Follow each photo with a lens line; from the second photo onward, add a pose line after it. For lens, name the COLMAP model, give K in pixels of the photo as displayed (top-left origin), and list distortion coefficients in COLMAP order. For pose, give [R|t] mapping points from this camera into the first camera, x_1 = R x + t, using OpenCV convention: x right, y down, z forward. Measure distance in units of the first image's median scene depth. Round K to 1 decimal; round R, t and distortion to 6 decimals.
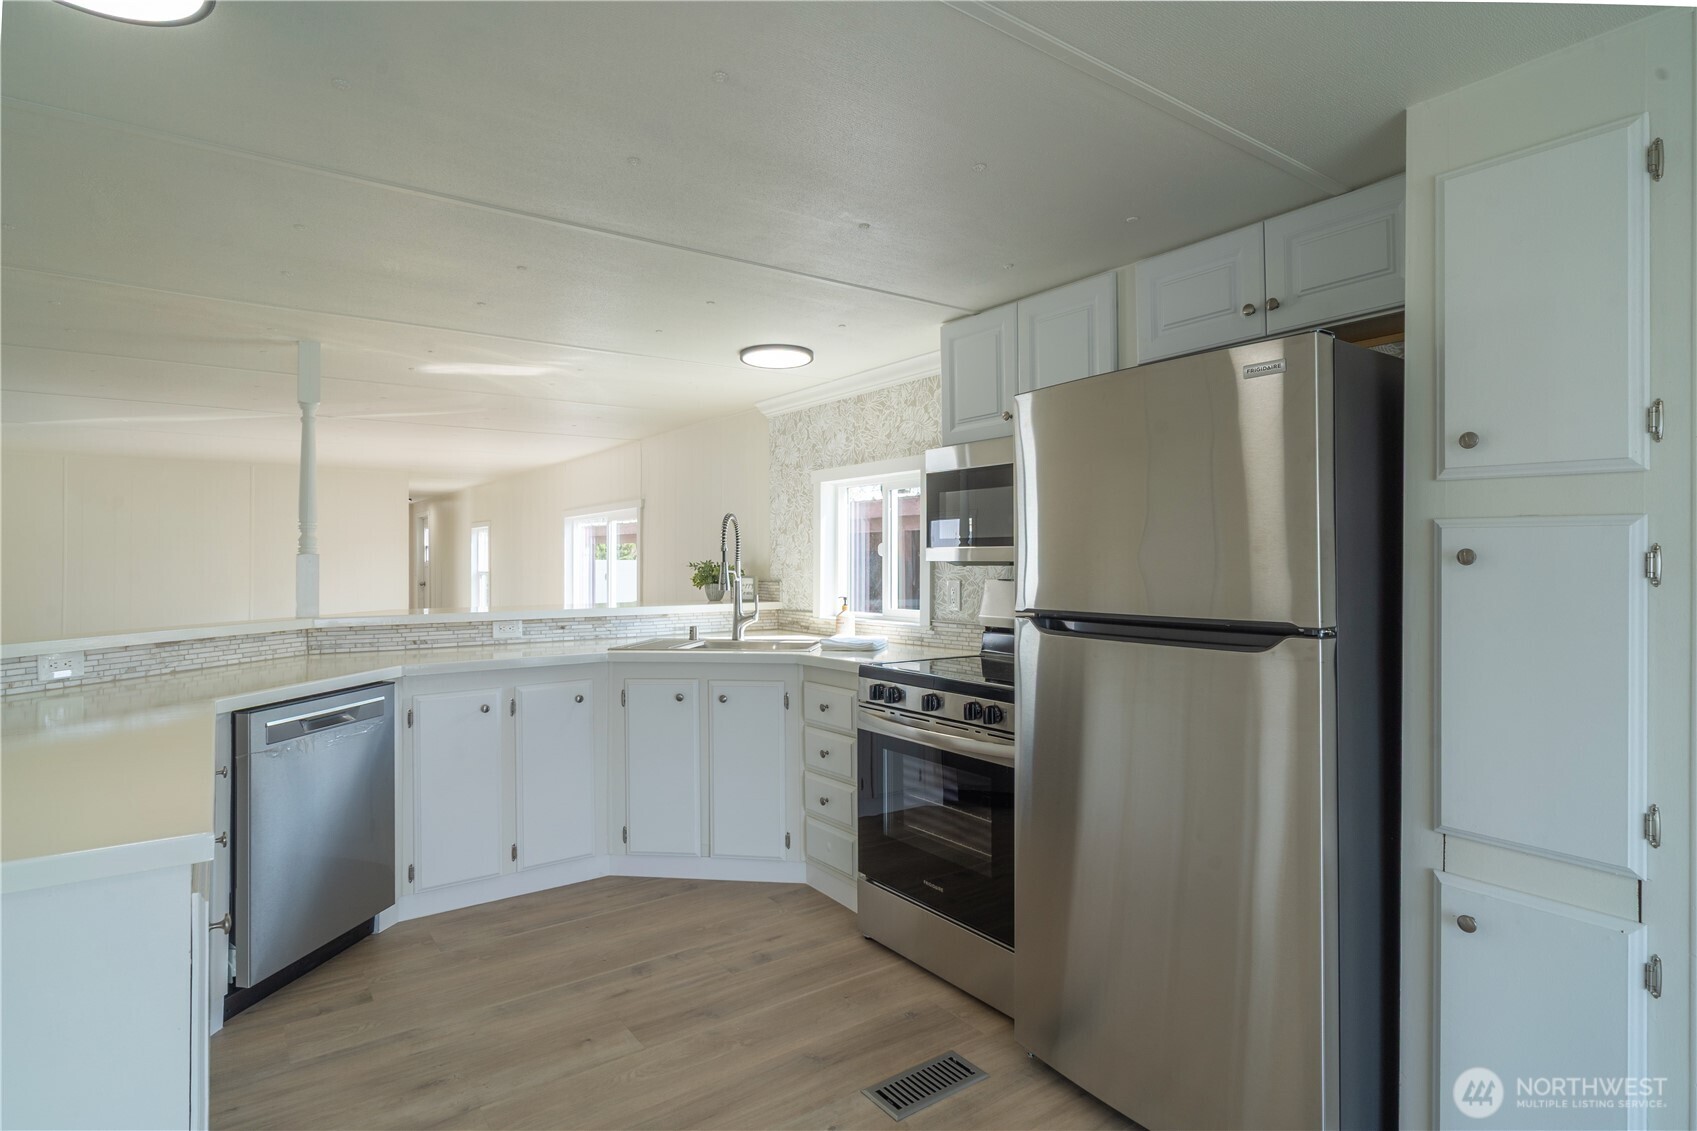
lens RADIAL K [[879.9, 0, 834.9], [0, 879.9, 544.3], [0, 0, 1]] dist [-0.000182, -0.000285]
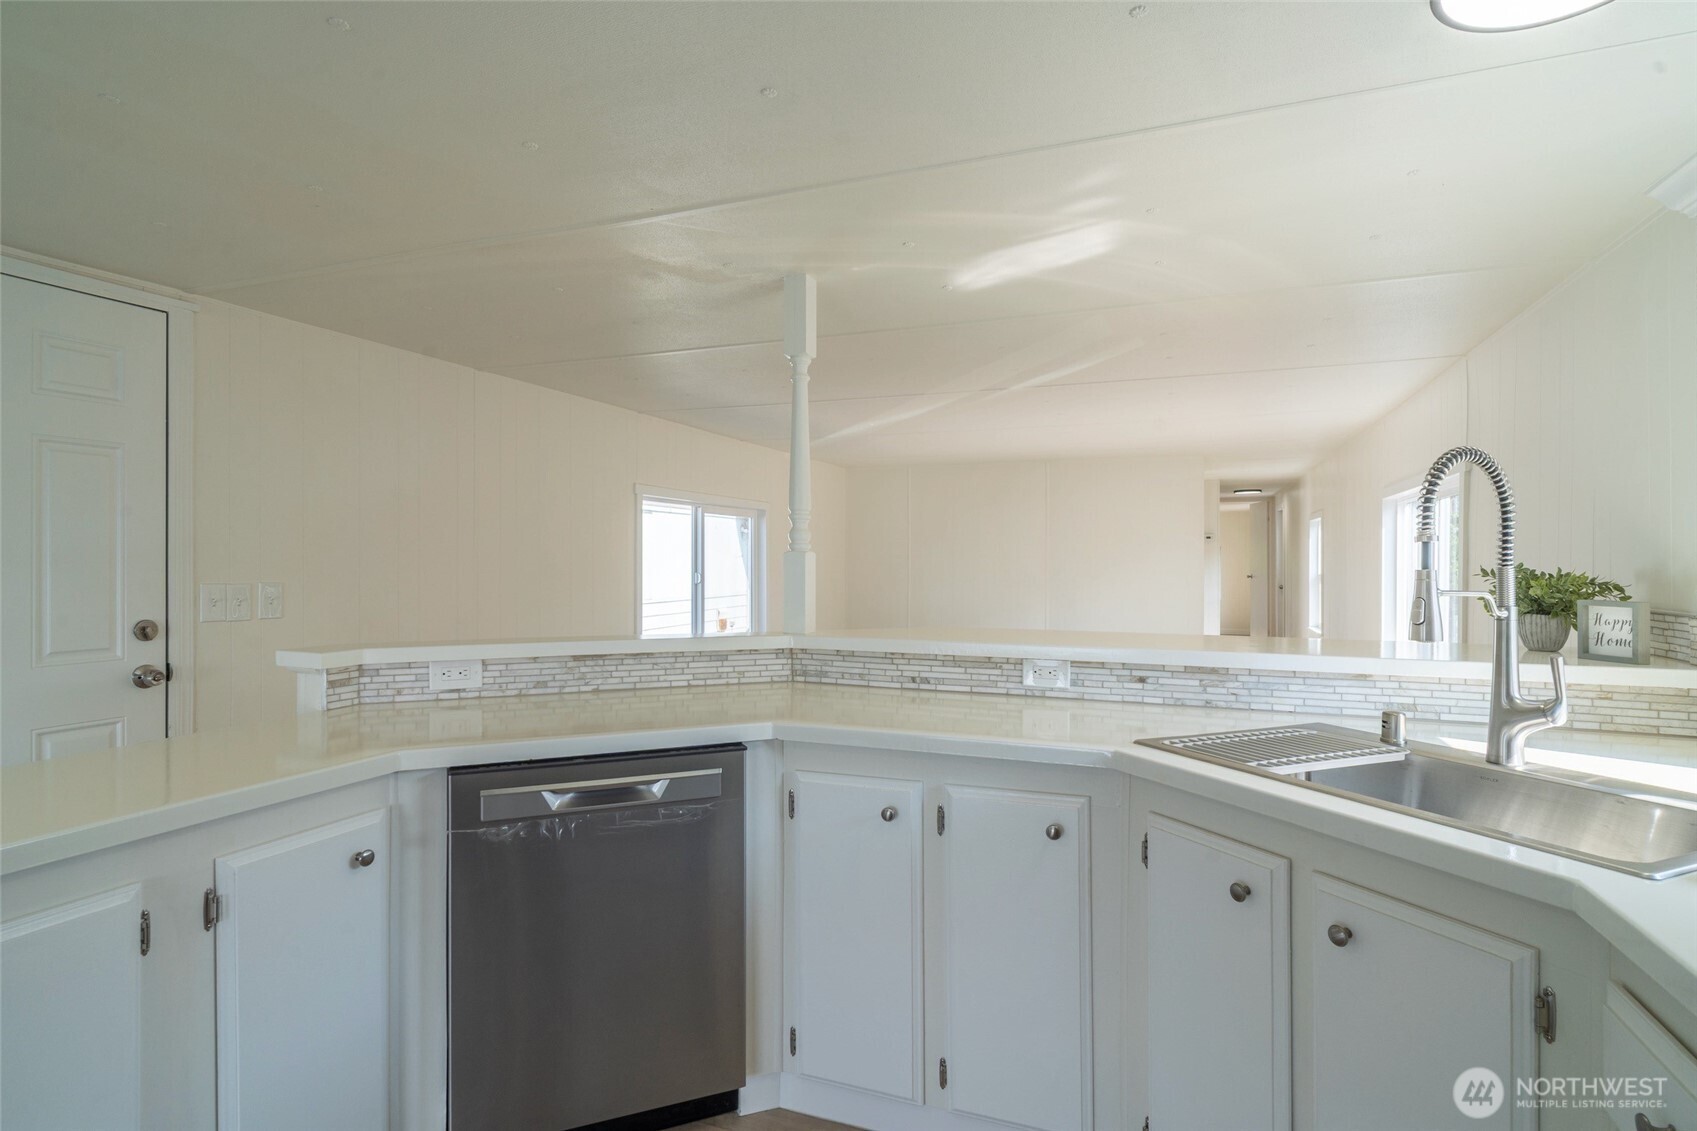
lens RADIAL K [[871.8, 0, 847.6], [0, 871.8, 562.8], [0, 0, 1]] dist [-0.000470, 0.000028]
pose [[0.547907, 0.008616, -0.836495, 0.060805], [0.009660, 0.999815, 0.016626, 0.007857], [0.836484, -0.017190, 0.547722, 0.557940]]
